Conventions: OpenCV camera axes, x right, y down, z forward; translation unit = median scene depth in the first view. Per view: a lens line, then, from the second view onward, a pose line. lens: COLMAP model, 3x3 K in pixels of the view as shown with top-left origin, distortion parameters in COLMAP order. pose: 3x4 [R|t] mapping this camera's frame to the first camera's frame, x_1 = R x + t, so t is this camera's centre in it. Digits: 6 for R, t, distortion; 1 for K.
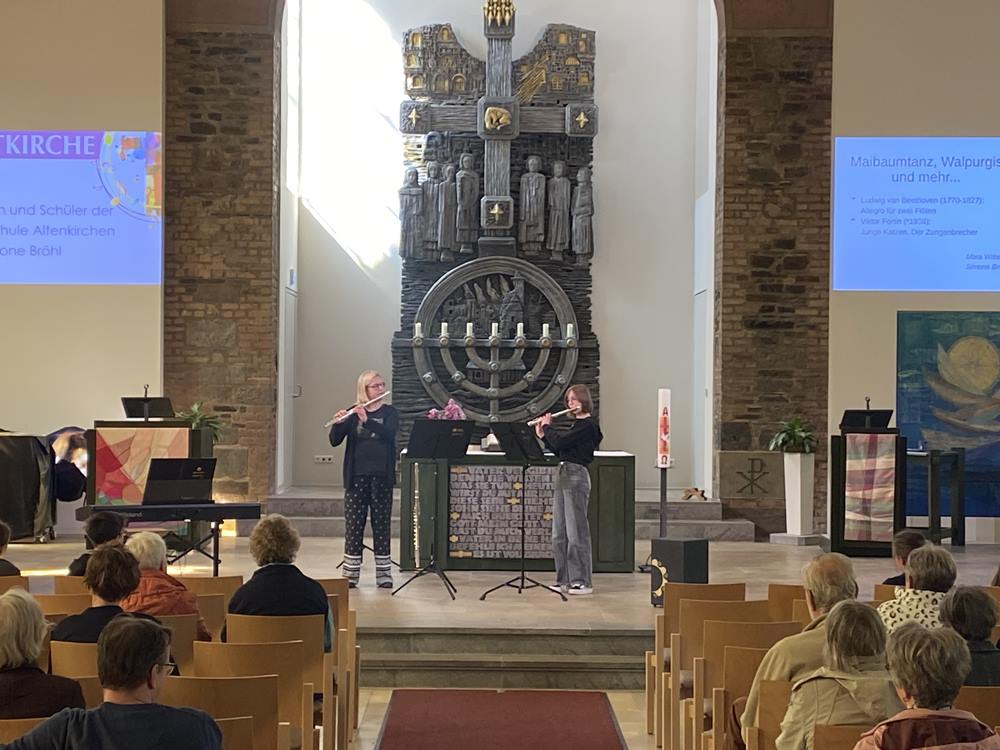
lens RADIAL K [[2069.0, 0, 483.2], [0, 2069.0, 372.6], [0, 0, 1]] dist [0.380072, 0.000000]
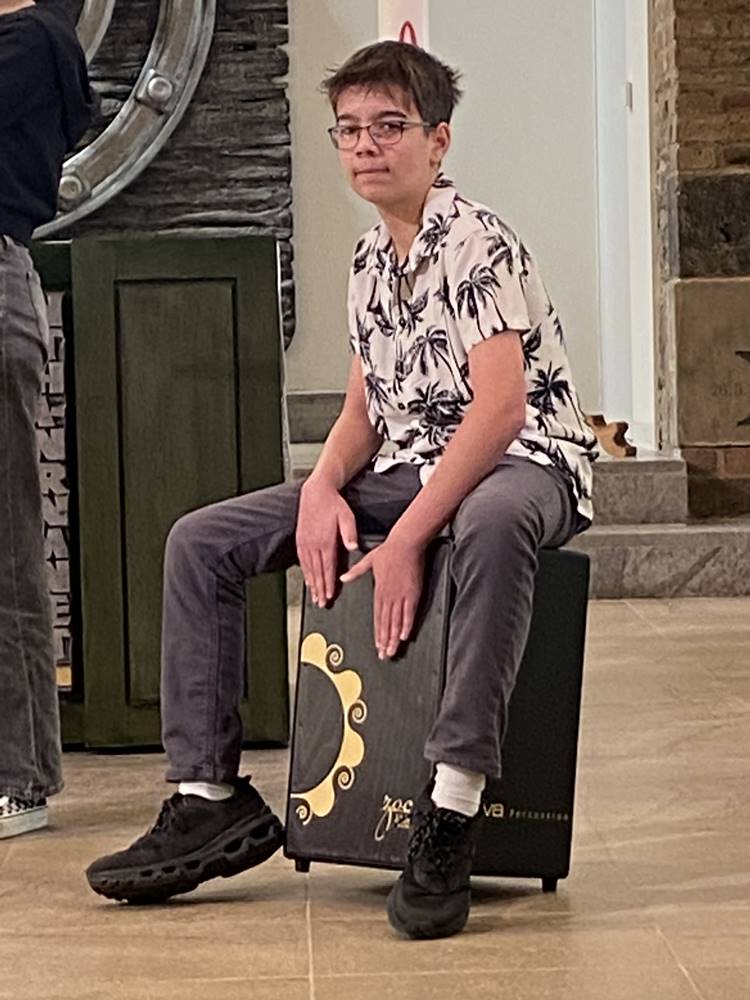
lens RADIAL K [[4024.1, 0, 366.2], [0, 4024.1, 493.9], [0, 0, 1]] dist [0.207762, 0.000000]
pose [[0.999124, -0.033038, 0.025699, 0.055409], [0.031661, 0.998131, 0.052267, 0.036091], [-0.027378, -0.051408, 0.998302, 0.441779]]
